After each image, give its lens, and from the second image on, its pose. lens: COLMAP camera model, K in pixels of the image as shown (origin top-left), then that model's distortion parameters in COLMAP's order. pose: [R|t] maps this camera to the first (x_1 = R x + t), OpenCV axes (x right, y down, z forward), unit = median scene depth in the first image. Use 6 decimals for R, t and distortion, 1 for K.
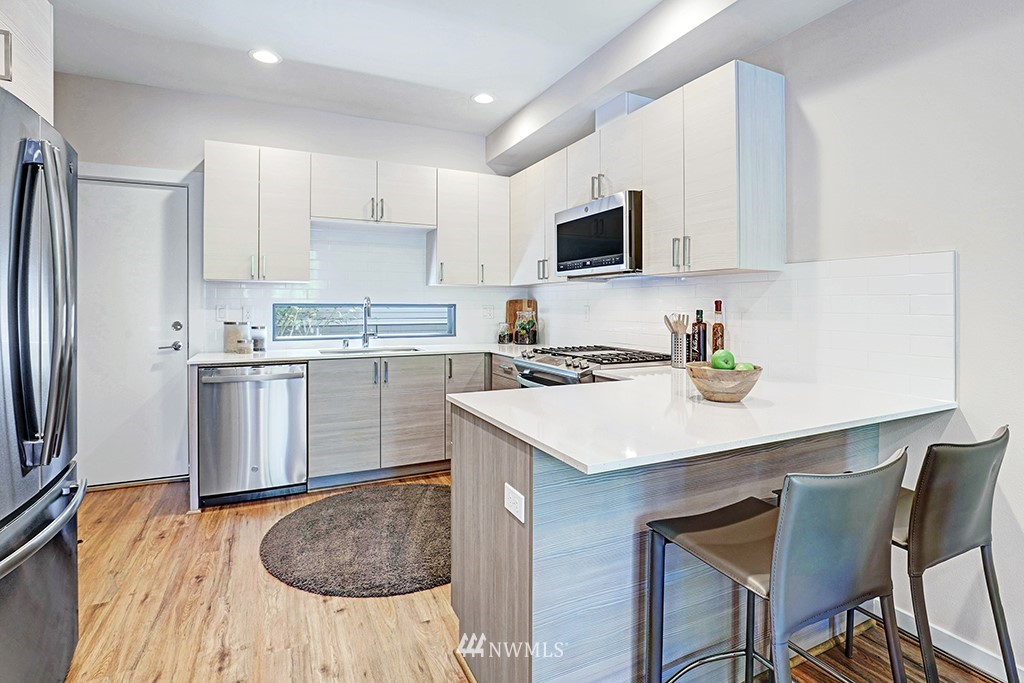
lens RADIAL K [[507.0, 0, 524.5], [0, 507.0, 311.0], [0, 0, 1]] dist [-0.027763, 0.002118]
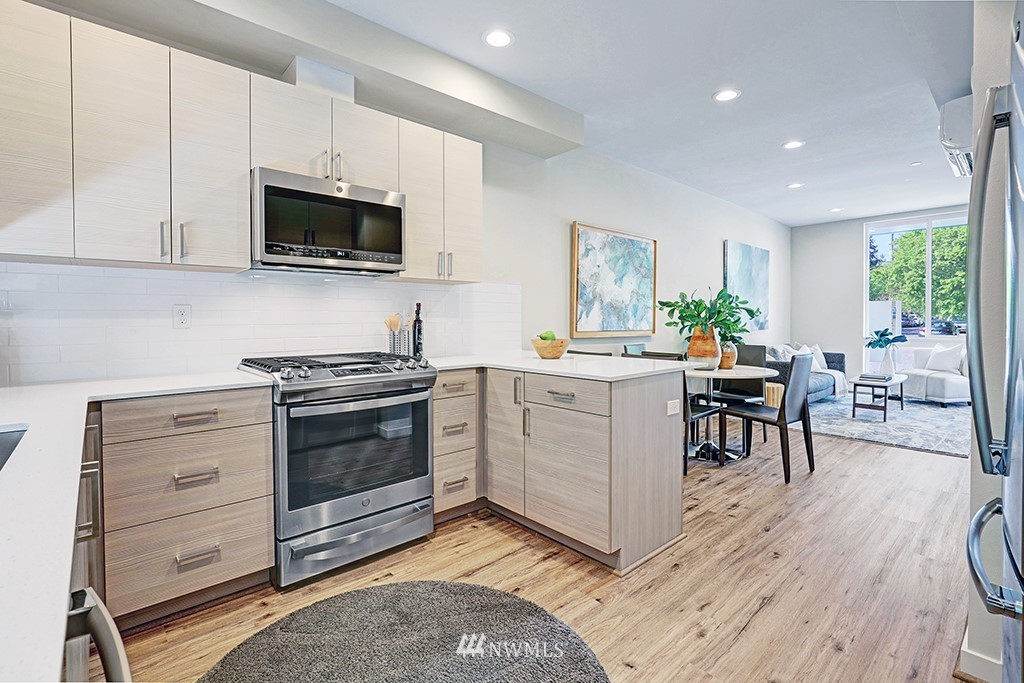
lens RADIAL K [[469.5, 0, 512.9], [0, 469.5, 323.8], [0, 0, 1]] dist [-0.019301, 0.002298]
pose [[-0.266294, -0.007360, 0.963864, -0.612949], [0.016062, 0.999798, 0.012072, 0.015821], [-0.963758, 0.018696, -0.266122, 0.805577]]
